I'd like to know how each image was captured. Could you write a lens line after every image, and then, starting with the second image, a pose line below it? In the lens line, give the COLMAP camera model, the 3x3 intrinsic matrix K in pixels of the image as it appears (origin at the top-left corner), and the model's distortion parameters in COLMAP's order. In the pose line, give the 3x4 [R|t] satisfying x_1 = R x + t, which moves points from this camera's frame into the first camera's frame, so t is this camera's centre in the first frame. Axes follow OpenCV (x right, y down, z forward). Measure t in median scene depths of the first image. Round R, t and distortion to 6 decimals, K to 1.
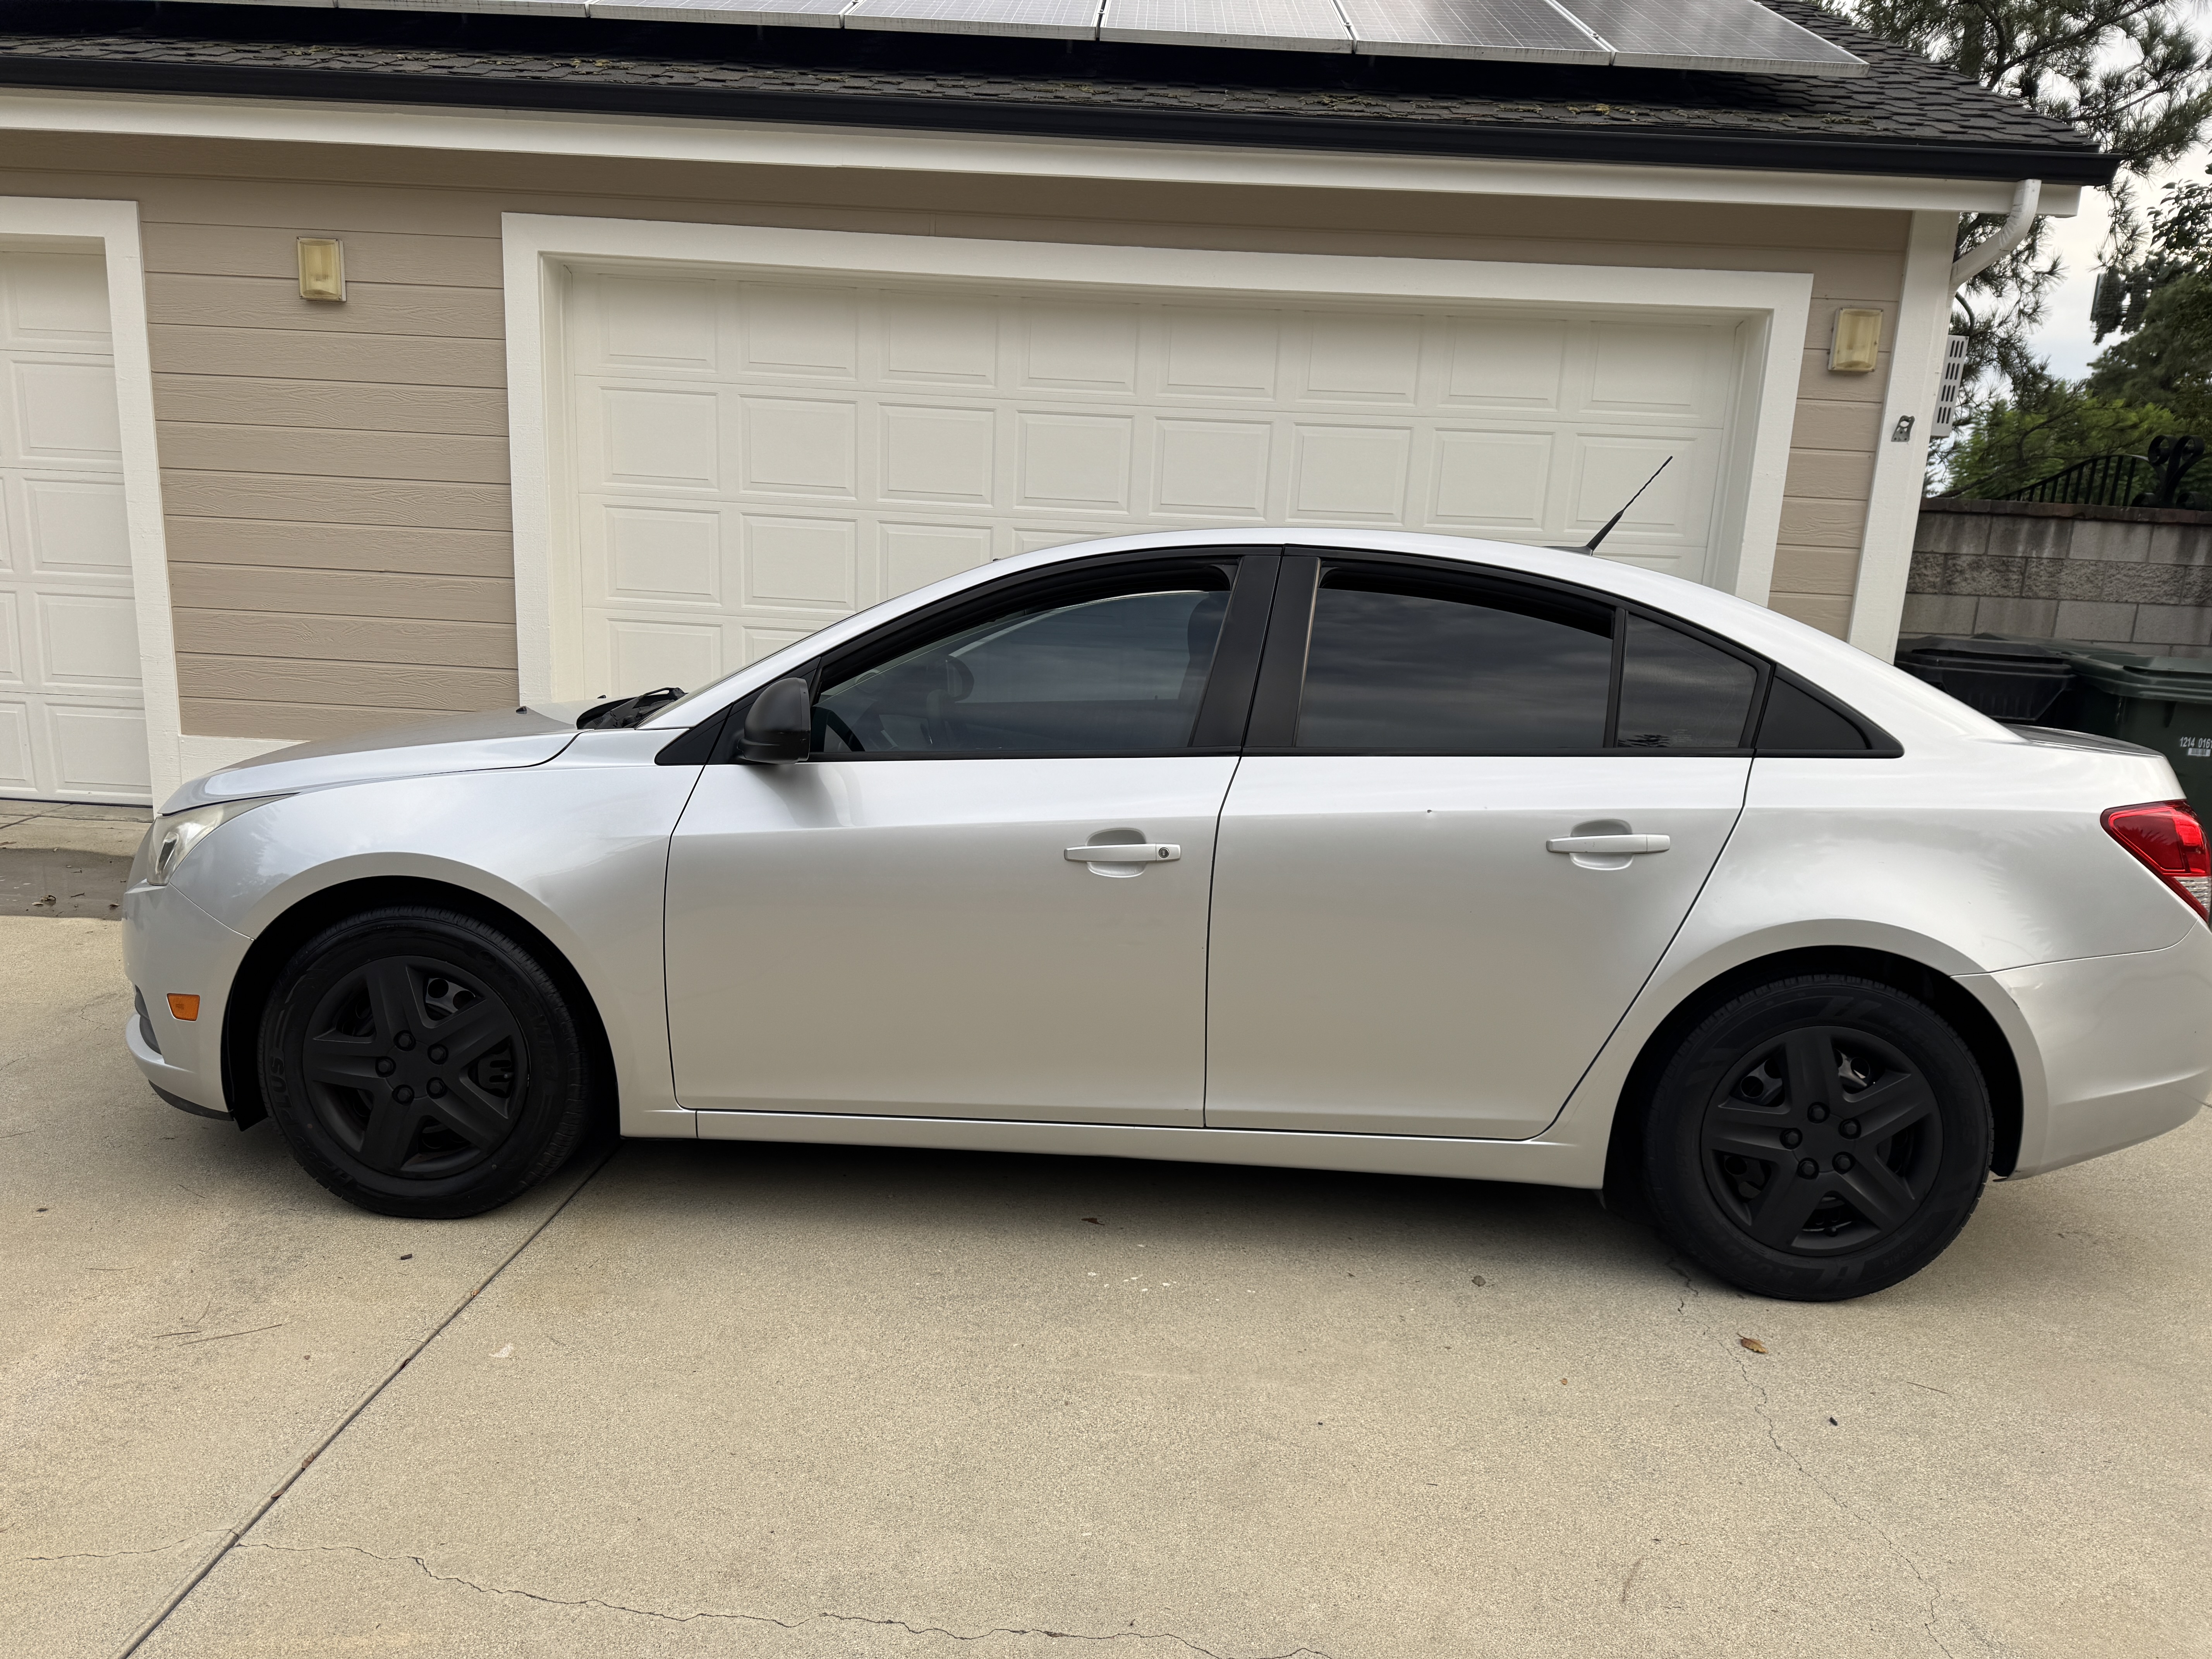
lens RADIAL K [[1547.6, 0, 1100.0], [0, 1547.6, 833.8], [0, 0, 1]] dist [0.028799, -0.036852]
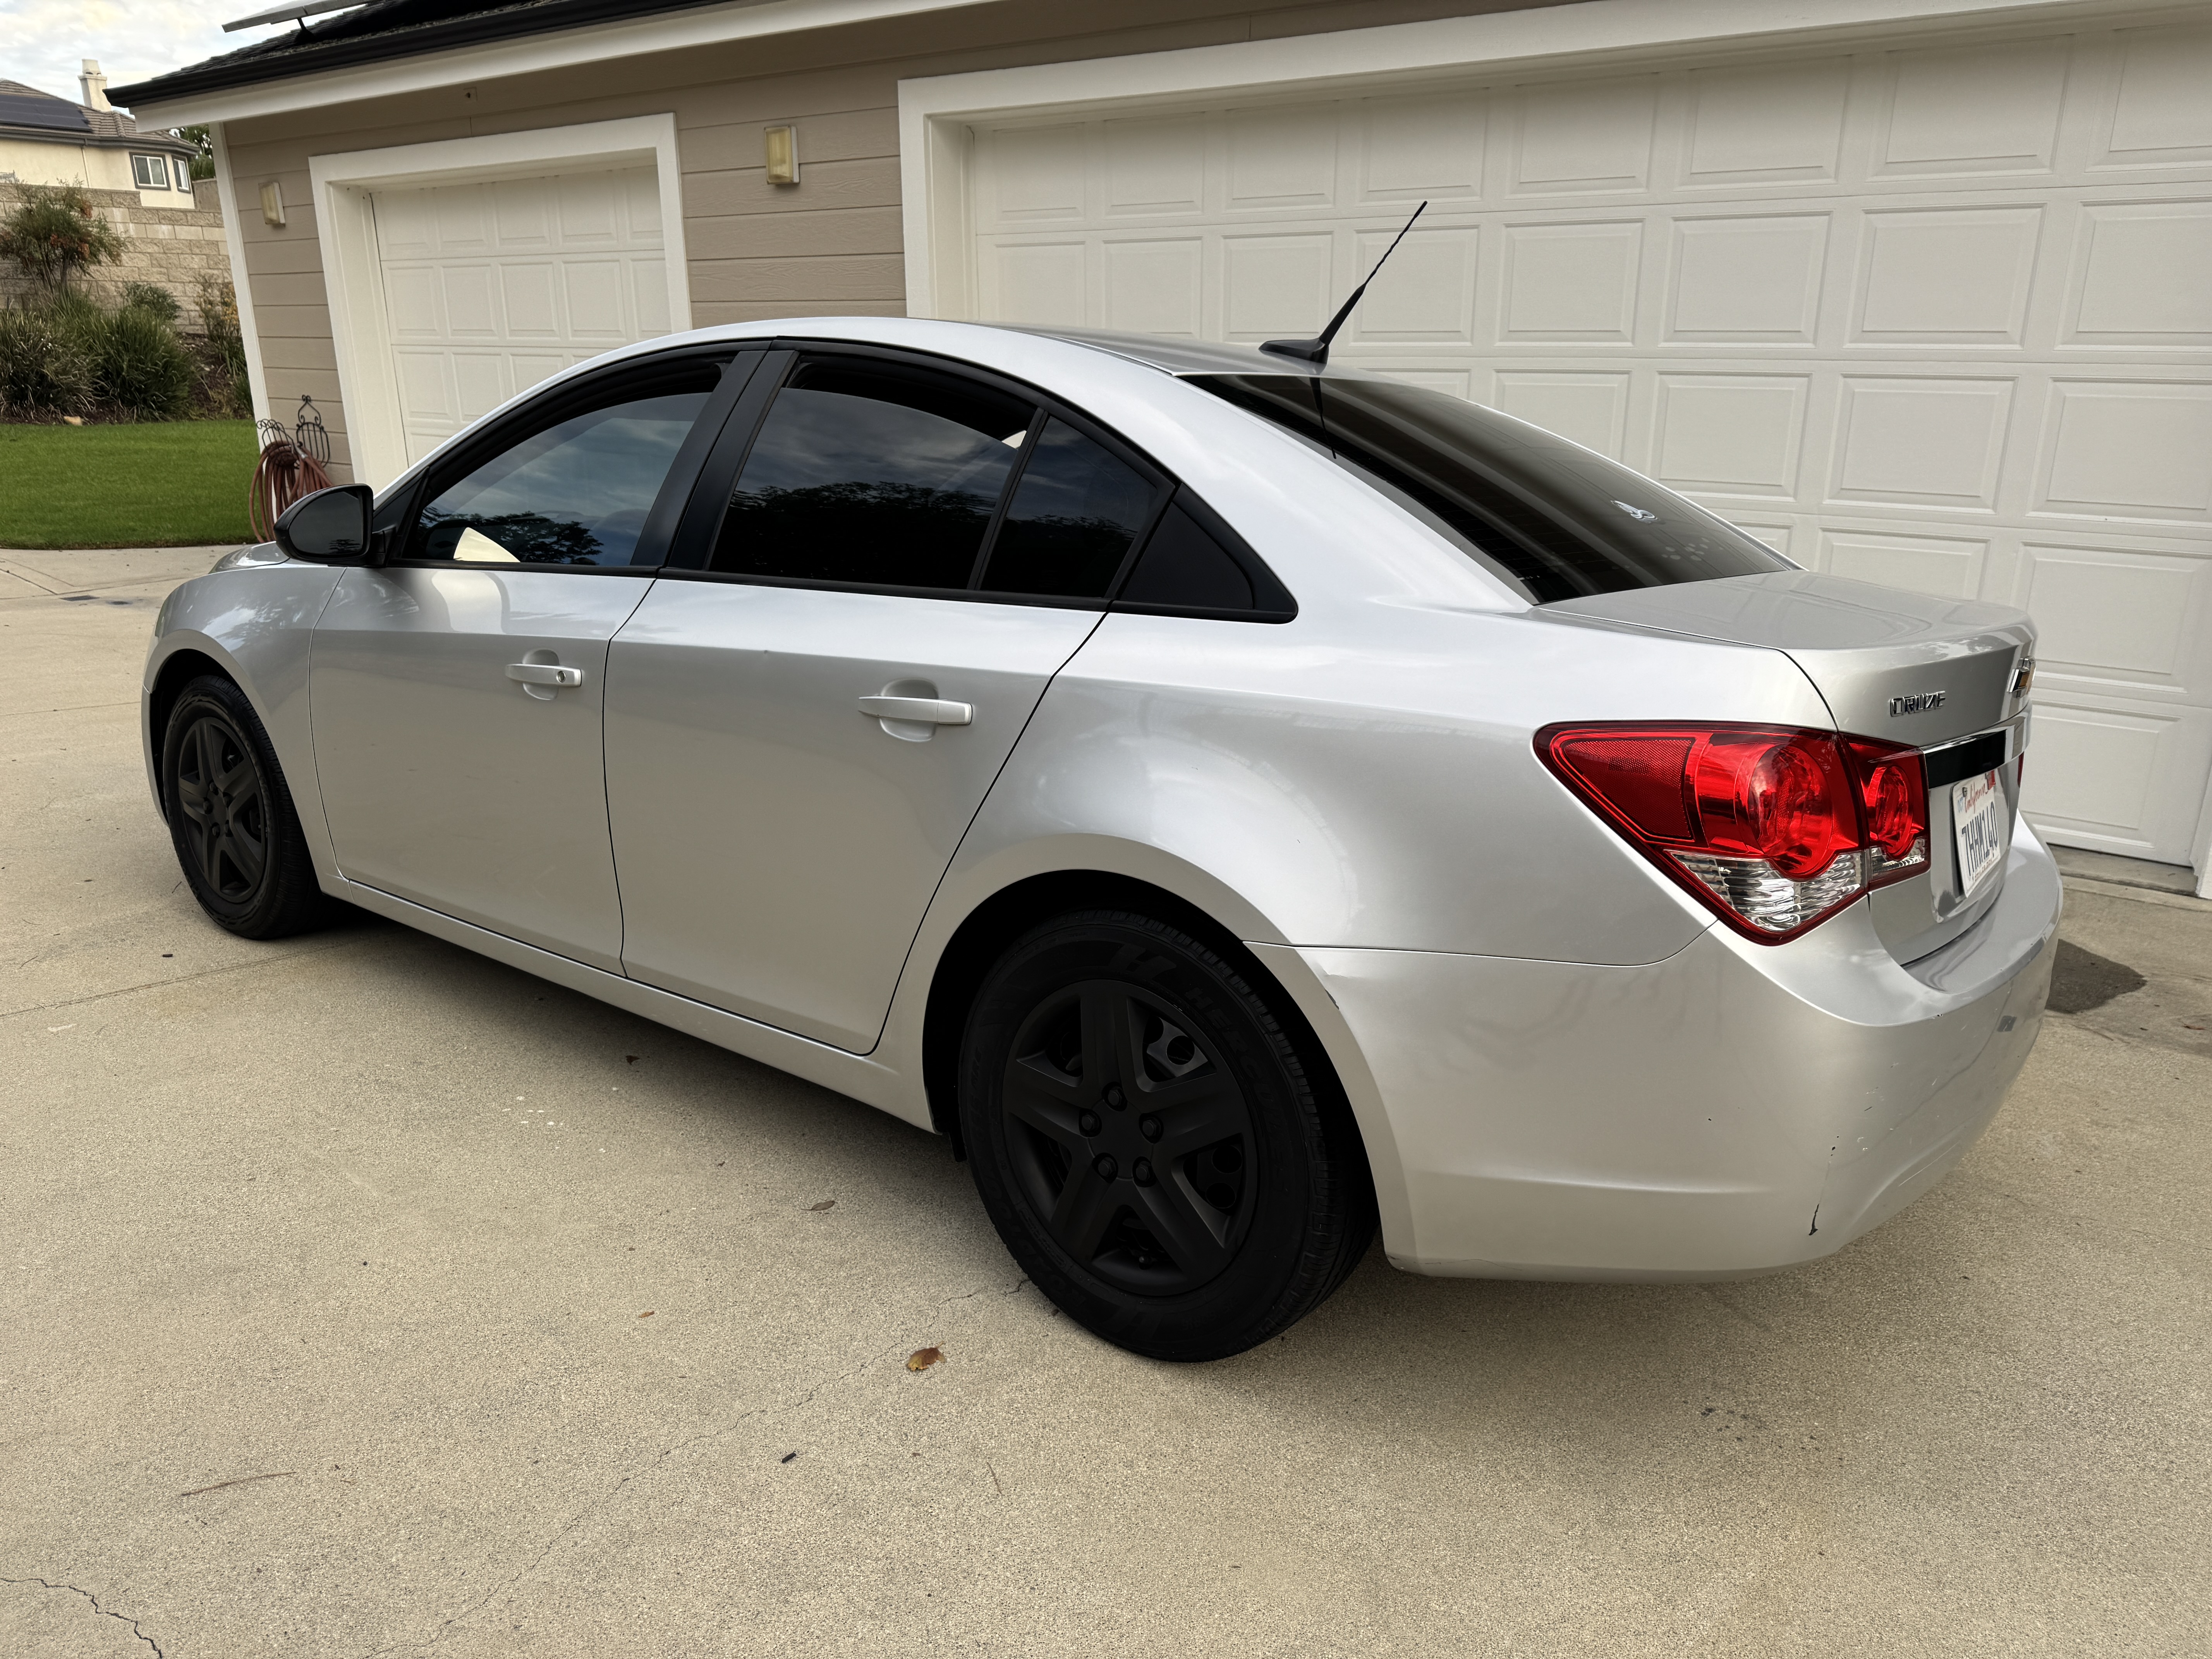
lens RADIAL K [[1547.6, 0, 1107.2], [0, 1547.6, 864.7], [0, 0, 1]] dist [0.028799, -0.036852]
pose [[0.820474, 0.139158, -0.554489, 0.817397], [-0.088660, 0.989160, 0.117057, -0.015721], [0.564768, -0.046881, 0.823917, 0.380265]]
